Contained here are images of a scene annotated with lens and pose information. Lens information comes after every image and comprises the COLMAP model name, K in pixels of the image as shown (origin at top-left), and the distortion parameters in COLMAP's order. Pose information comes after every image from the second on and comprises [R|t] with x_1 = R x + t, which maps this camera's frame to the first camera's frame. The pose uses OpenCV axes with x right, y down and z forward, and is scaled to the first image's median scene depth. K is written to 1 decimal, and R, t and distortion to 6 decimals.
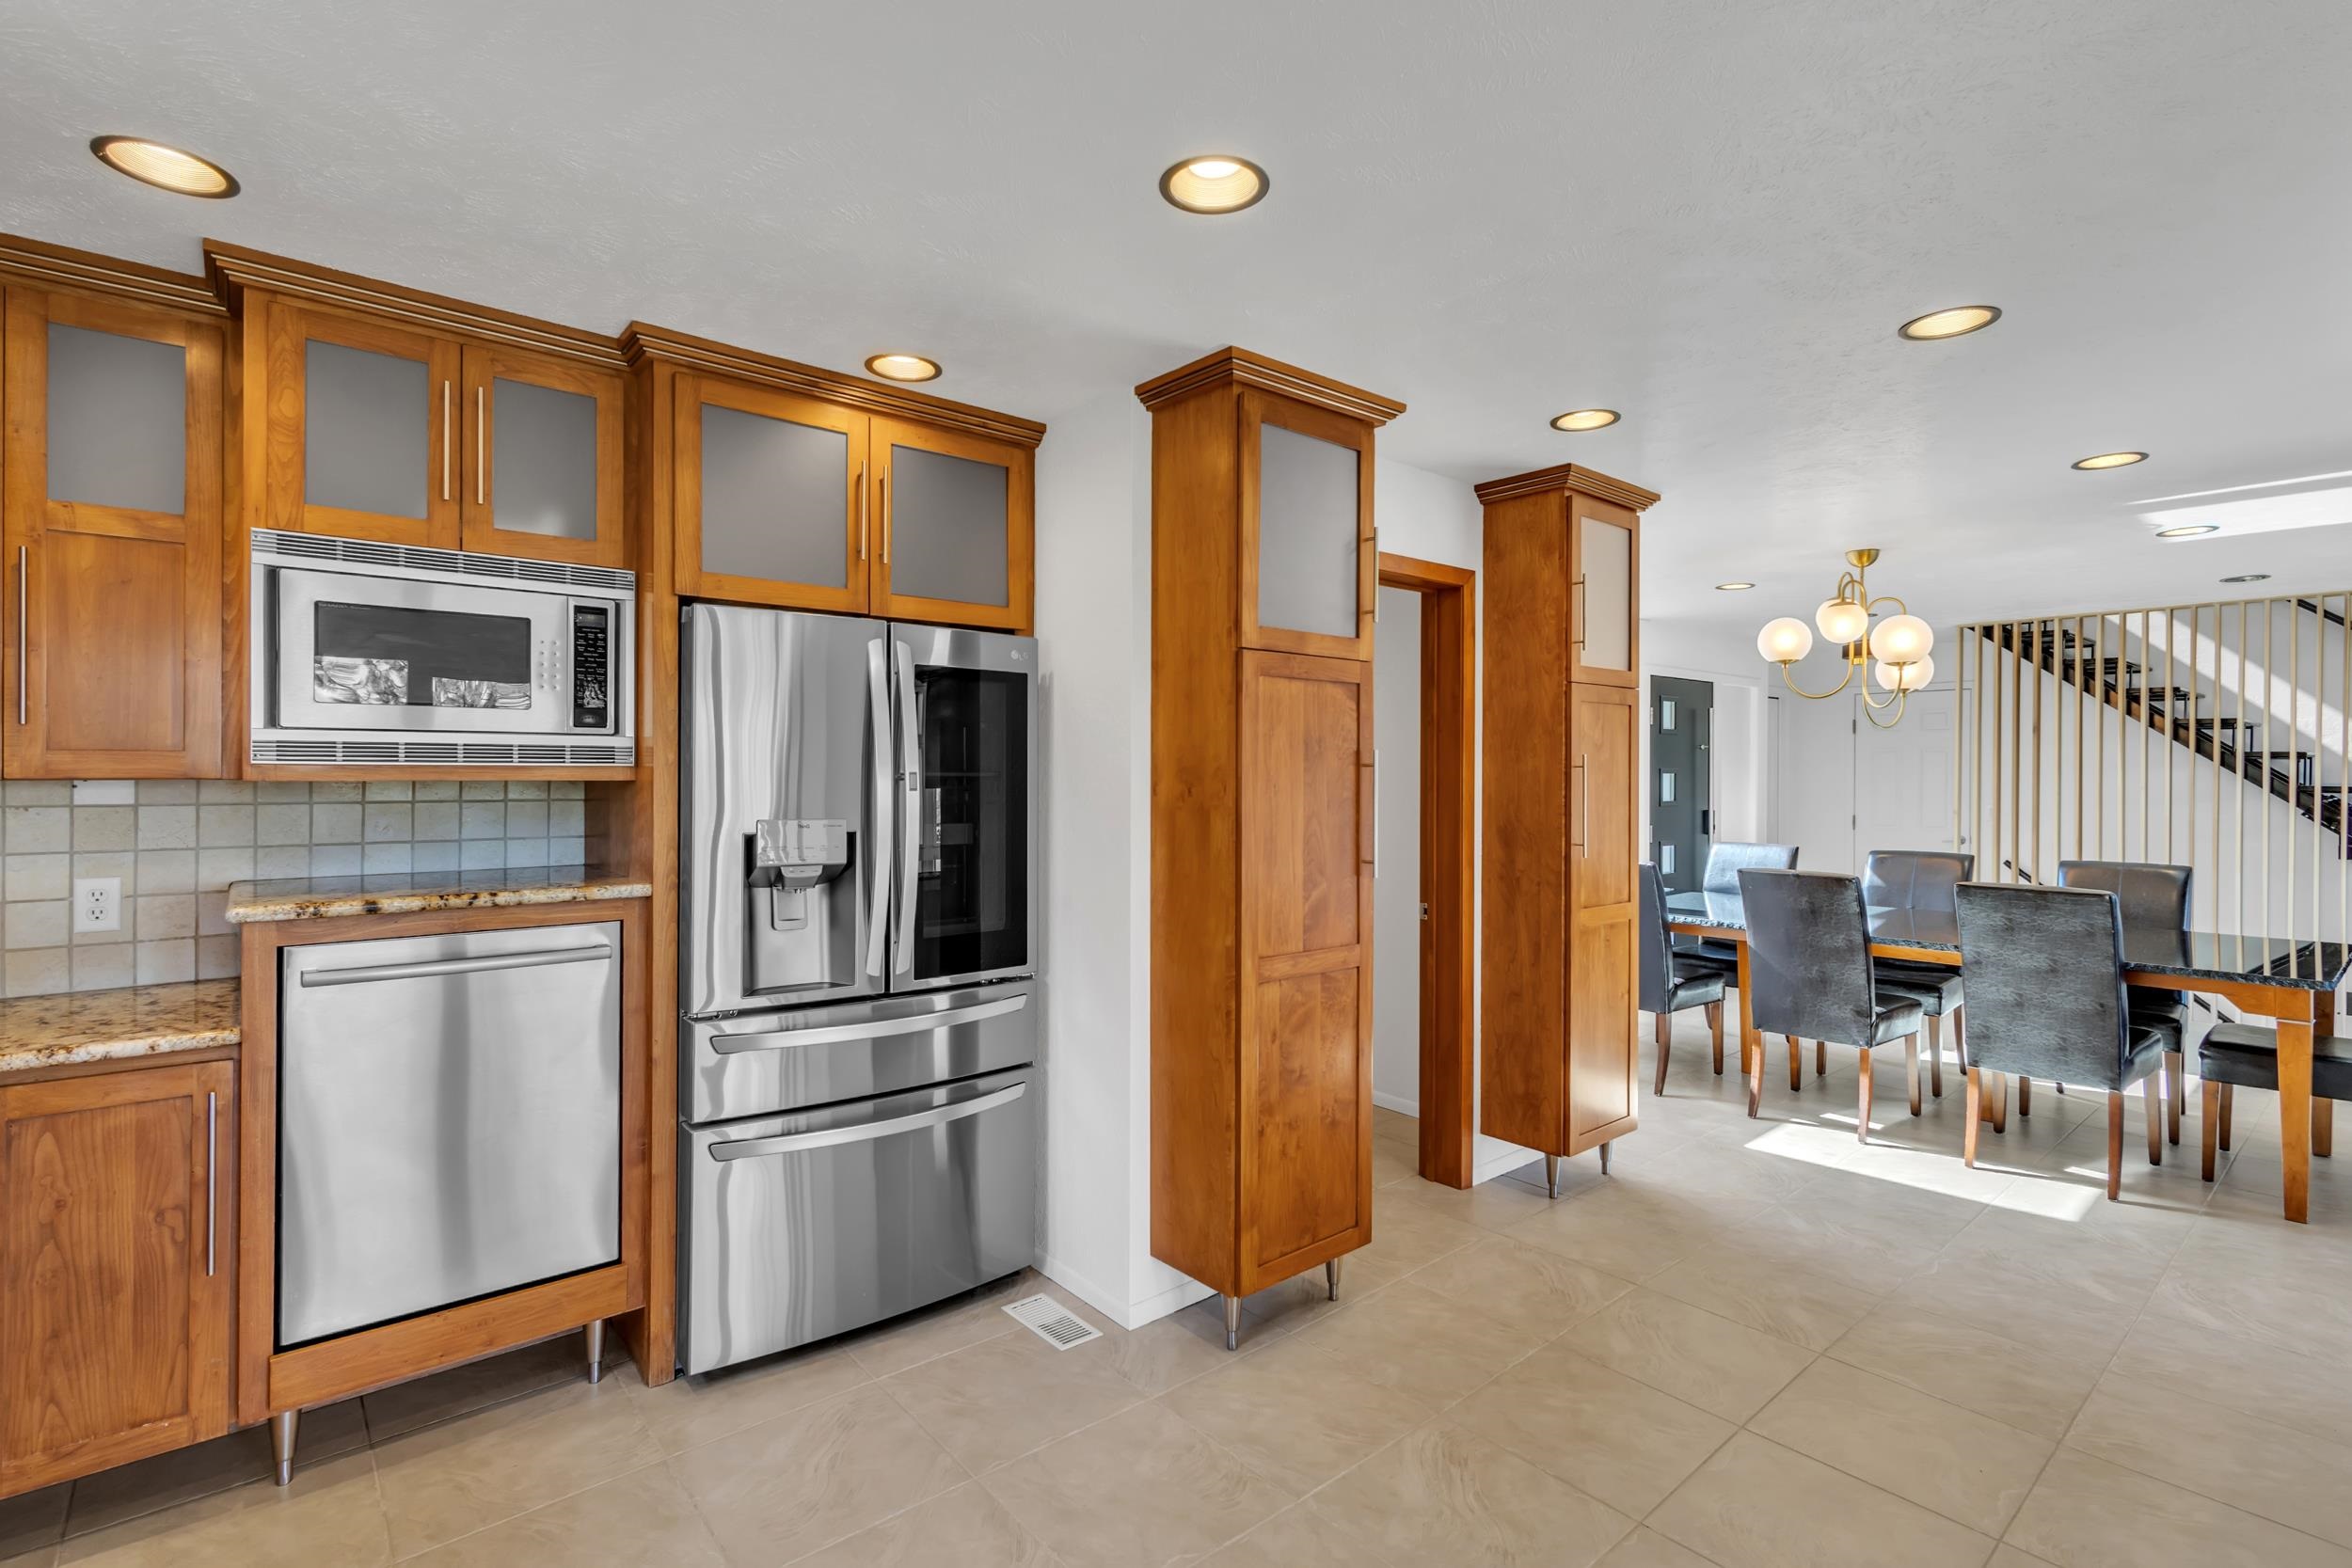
lens RADIAL K [[1099.9, 0, 1178.4], [0, 1099.9, 767.5], [0, 0, 1]] dist [0.001554, 0.000544]
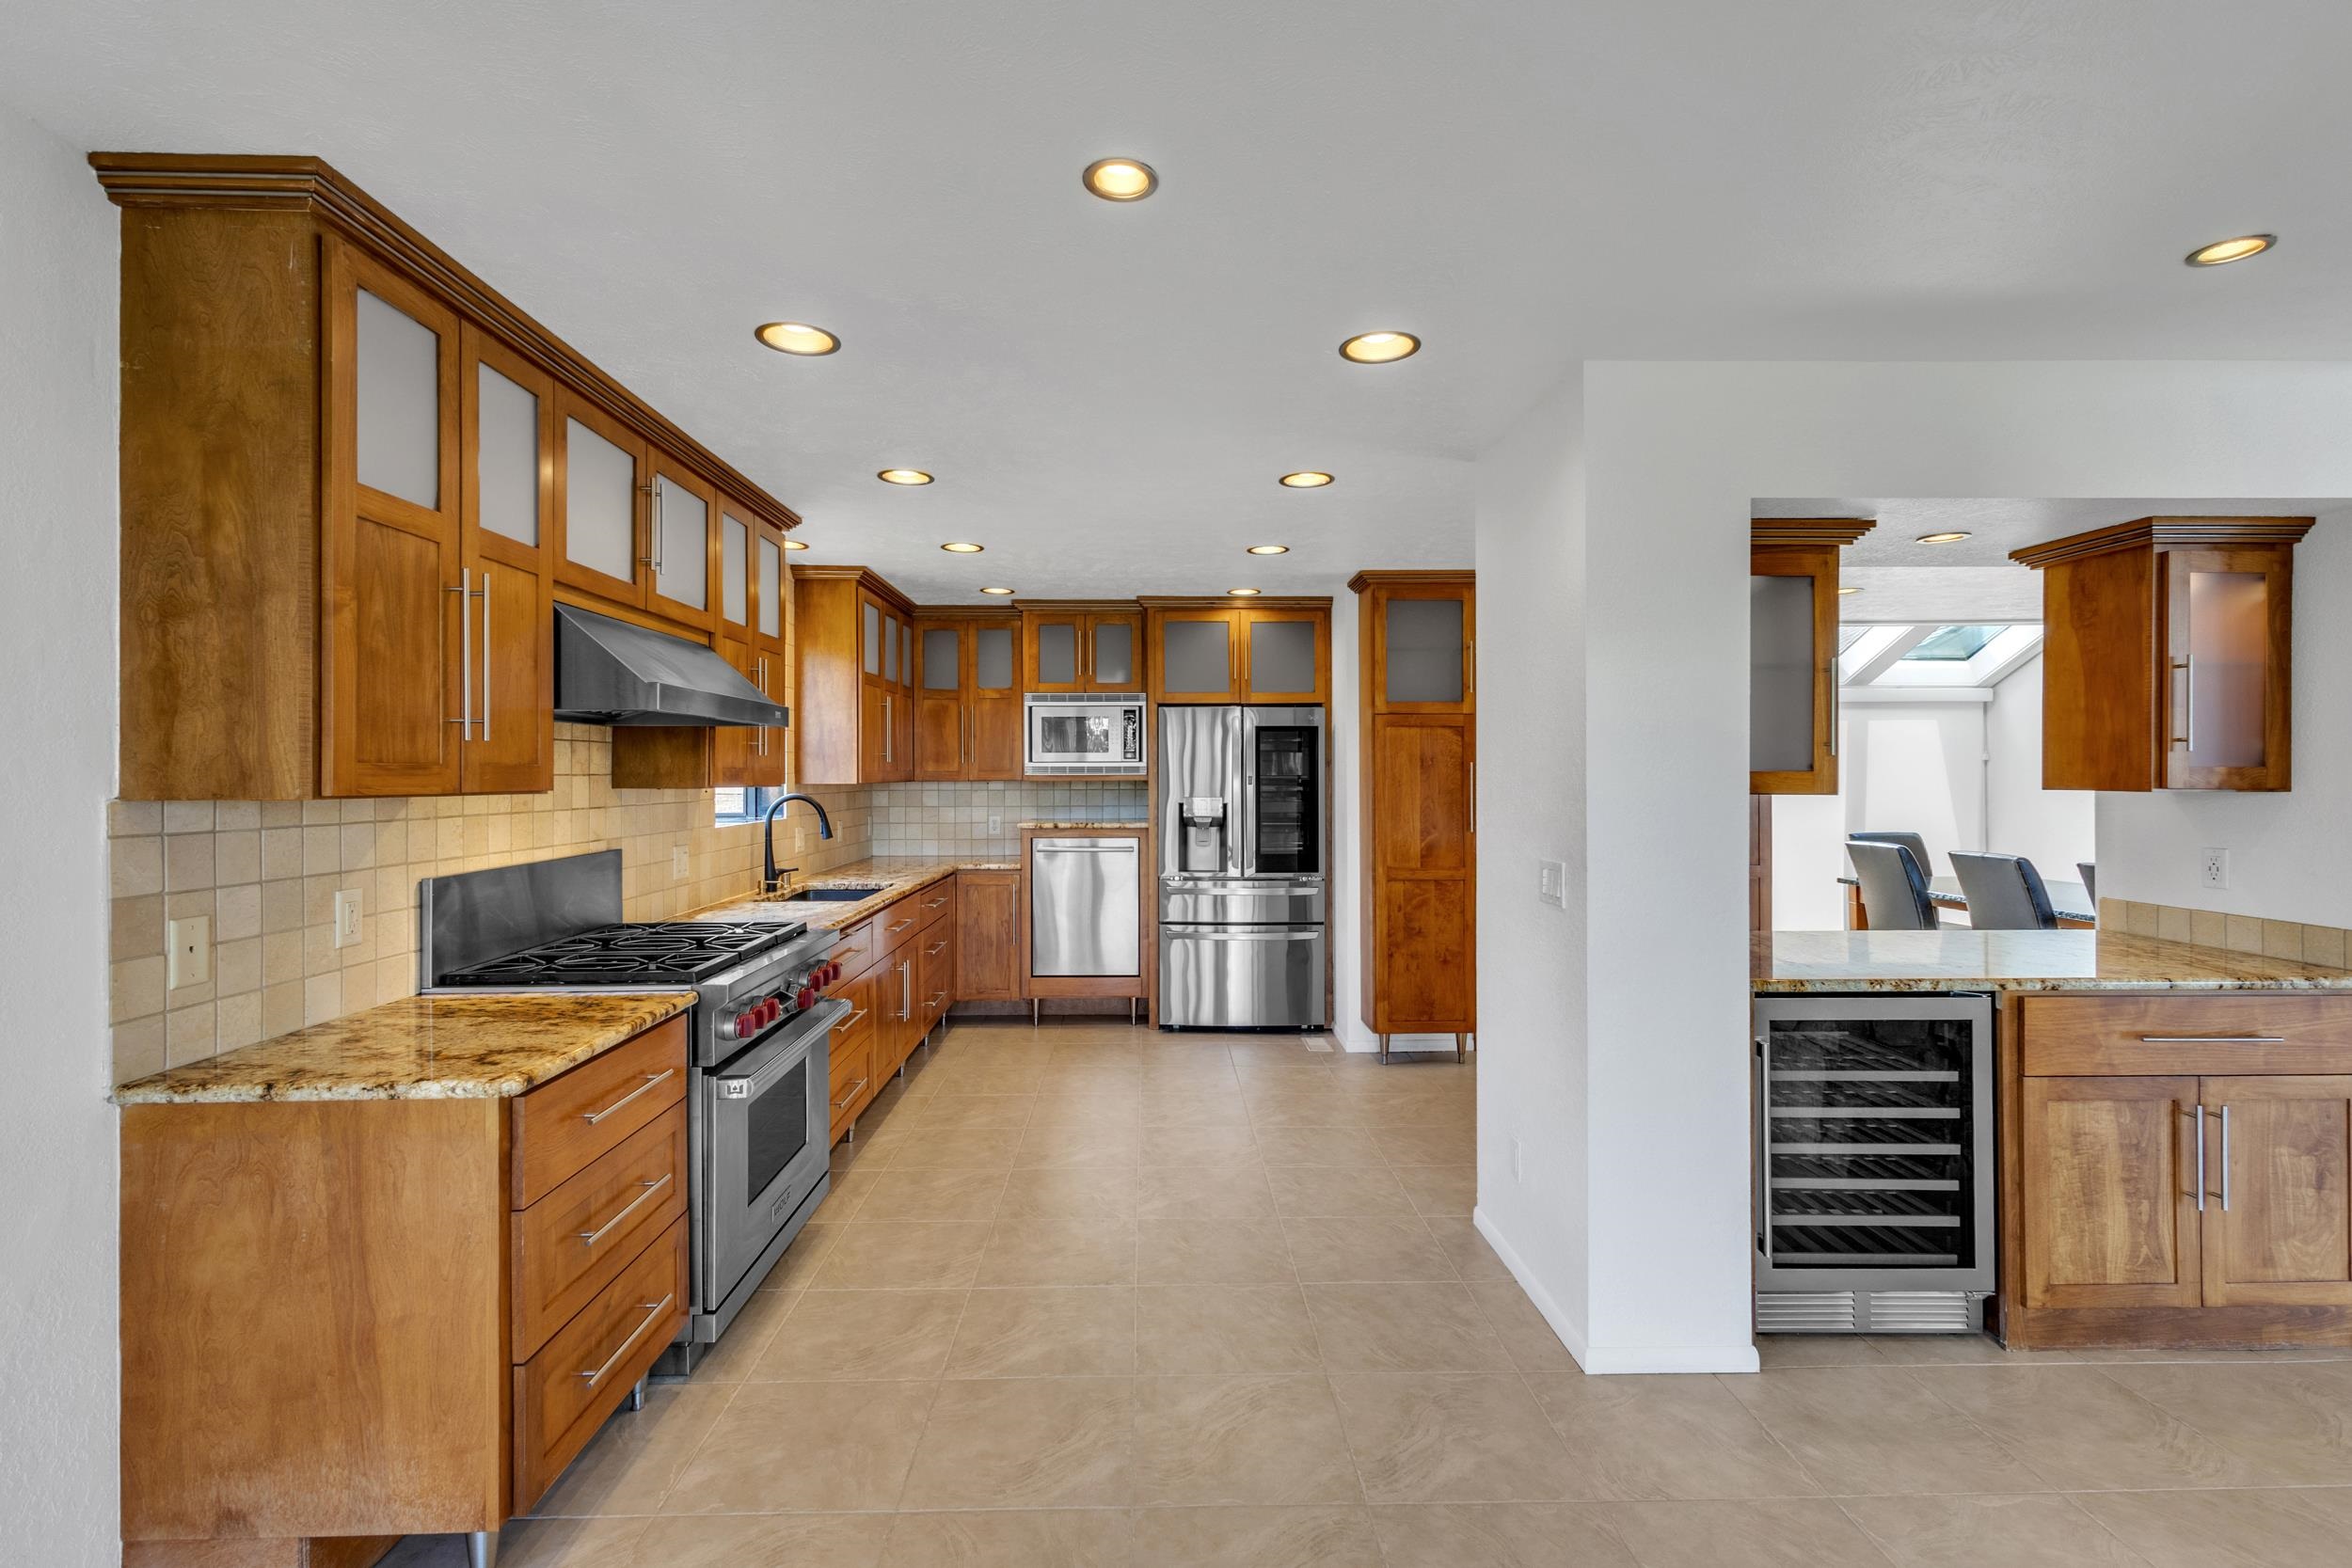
lens RADIAL K [[1077.0, 0, 1179.4], [0, 1077.0, 754.6], [0, 0, 1]] dist [0.000673, 0.000163]
pose [[0.777319, -0.020428, -0.628775, 1.061147], [0.009528, 0.999740, -0.020701, 0.004820], [0.629034, 0.010101, 0.777312, -0.801615]]
